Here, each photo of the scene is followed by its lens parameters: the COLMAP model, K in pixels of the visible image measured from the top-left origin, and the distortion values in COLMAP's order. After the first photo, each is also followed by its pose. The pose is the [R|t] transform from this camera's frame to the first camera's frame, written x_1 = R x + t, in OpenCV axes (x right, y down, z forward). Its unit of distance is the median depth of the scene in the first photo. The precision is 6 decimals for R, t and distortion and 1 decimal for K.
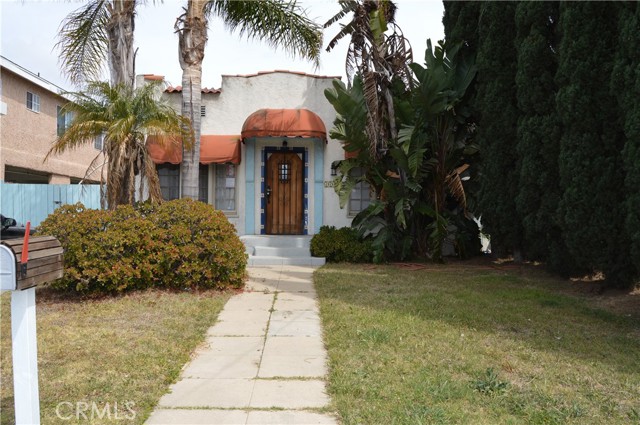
lens RADIAL K [[514.0, 0, 318.9], [0, 514.0, 212.8], [0, 0, 1]] dist [-0.097664, 0.038267]
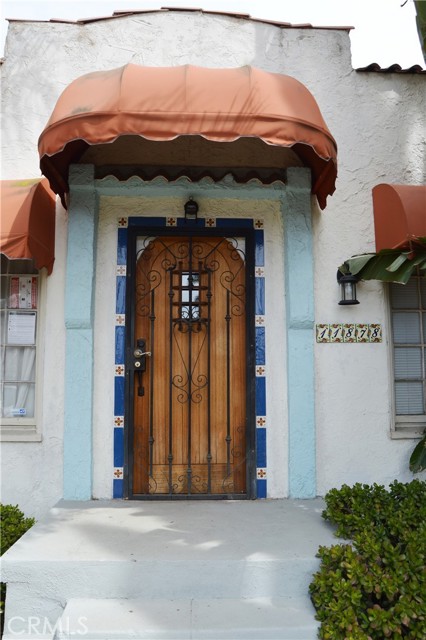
lens RADIAL K [[514.0, 0, 217.7], [0, 514.0, 320.0], [0, 0, 1]] dist [-0.097664, 0.038267]
pose [[0.999657, -0.011312, -0.023637, -0.042826], [0.008348, 0.992501, -0.121953, -0.025900], [0.024840, 0.121714, 0.992254, 0.688840]]
